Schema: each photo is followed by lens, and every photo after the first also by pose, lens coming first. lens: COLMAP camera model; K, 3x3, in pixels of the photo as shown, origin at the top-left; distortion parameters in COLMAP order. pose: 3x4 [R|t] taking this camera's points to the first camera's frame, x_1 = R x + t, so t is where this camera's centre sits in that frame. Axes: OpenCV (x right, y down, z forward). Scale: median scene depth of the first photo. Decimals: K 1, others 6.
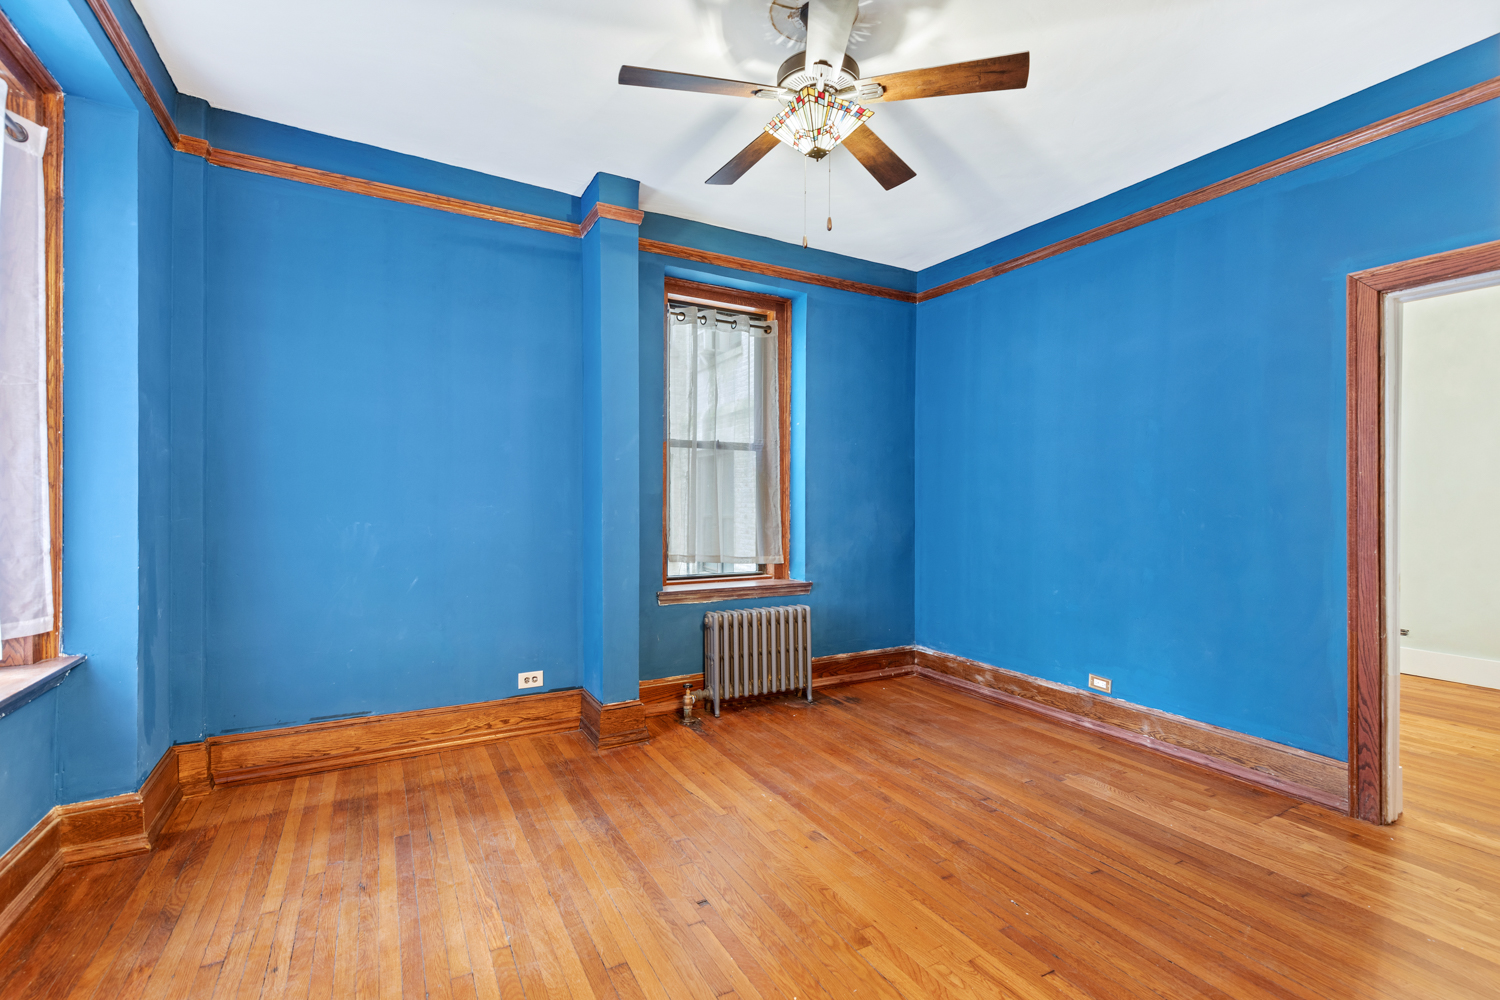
lens RADIAL K [[677.2, 0, 746.6], [0, 677.2, 498.8], [0, 0, 1]] dist [-0.001116, 0.000911]
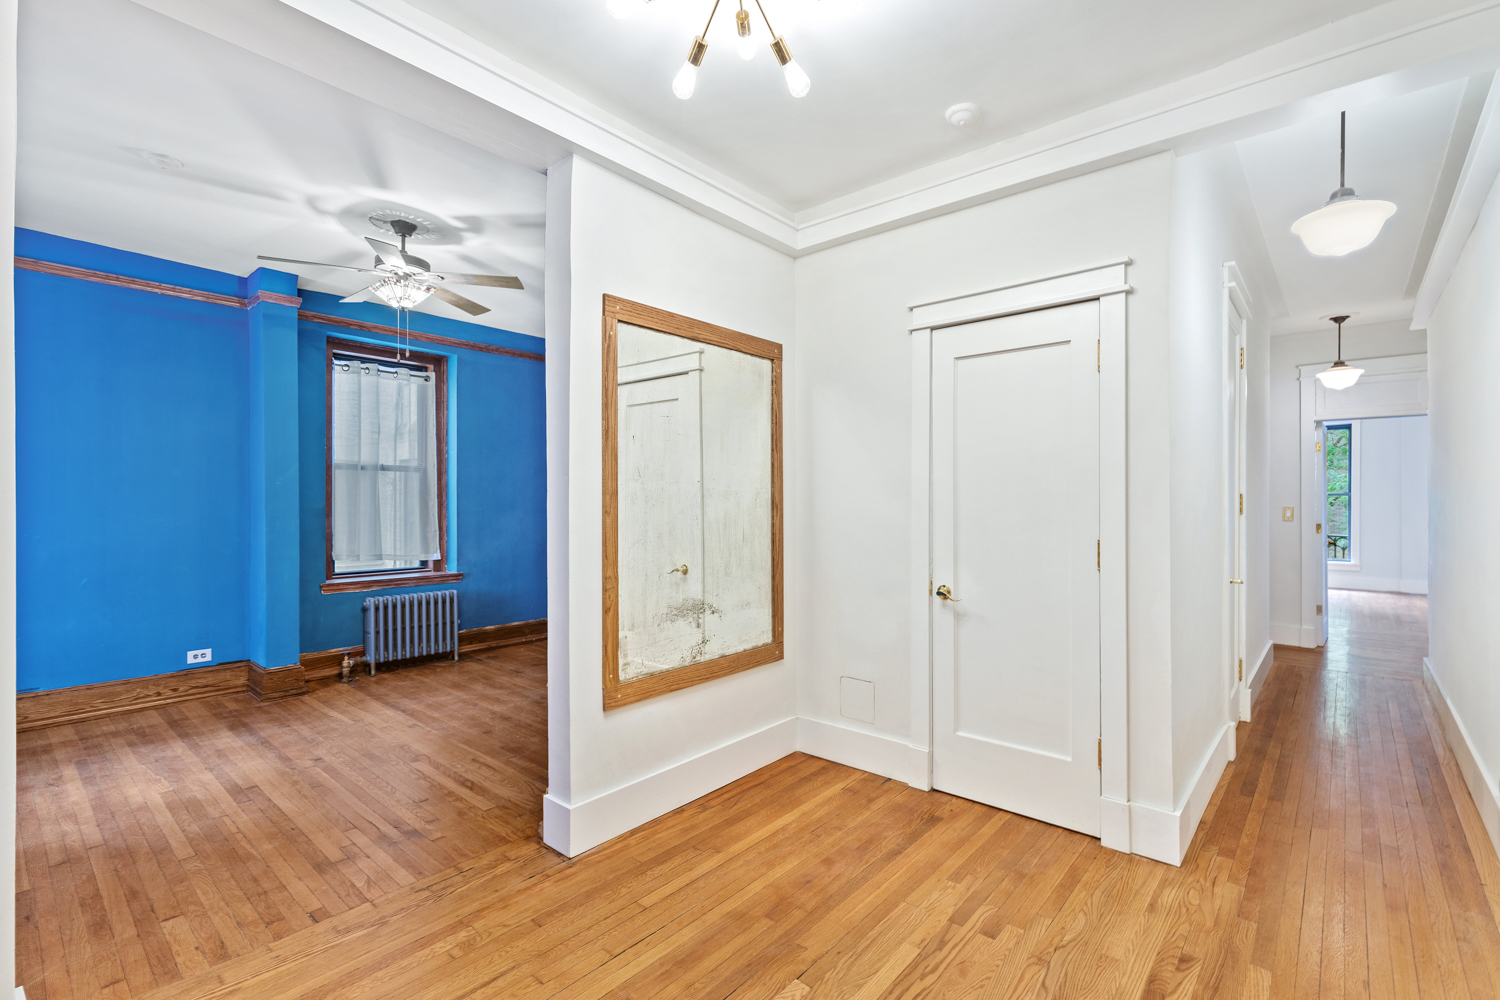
lens RADIAL K [[677.2, 0, 756.7], [0, 677.2, 499.5], [0, 0, 1]] dist [-0.001116, 0.000911]
pose [[0.936106, -0.002713, 0.351709, 0.194228], [0.002863, 0.999996, 0.000091, -0.021406], [-0.351707, 0.000922, 0.936109, -0.505689]]
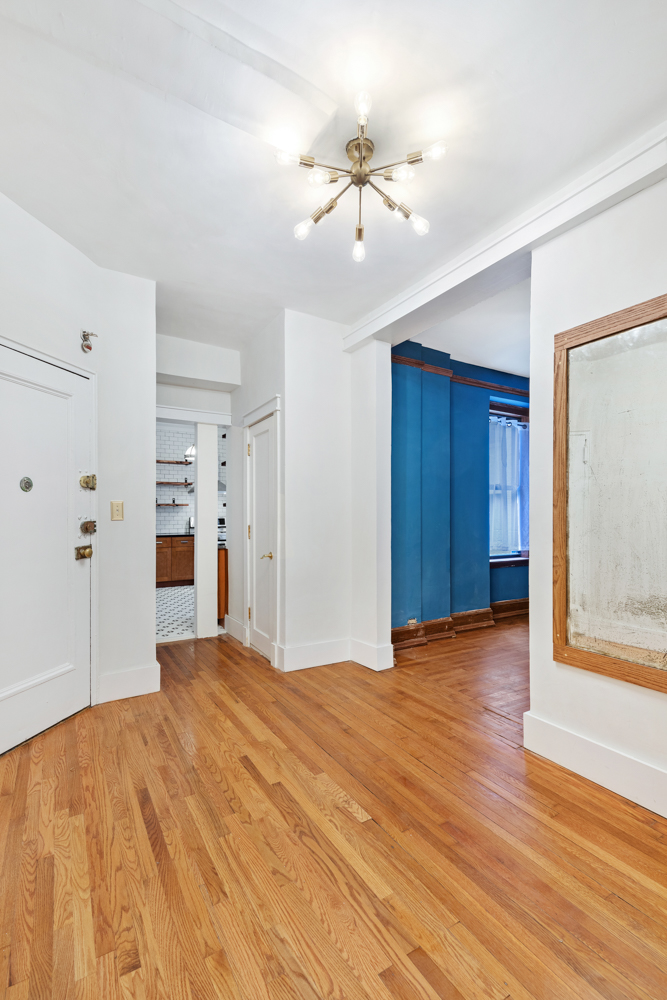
lens RADIAL K [[451.5, 0, 335.4], [0, 451.5, 517.6], [0, 0, 1]] dist [-0.001116, 0.000911]
pose [[0.045918, 0.003368, -0.998940, 1.930516], [-0.002060, 0.999993, 0.003277, 0.049107], [0.998943, 0.001908, 0.045925, 0.494536]]
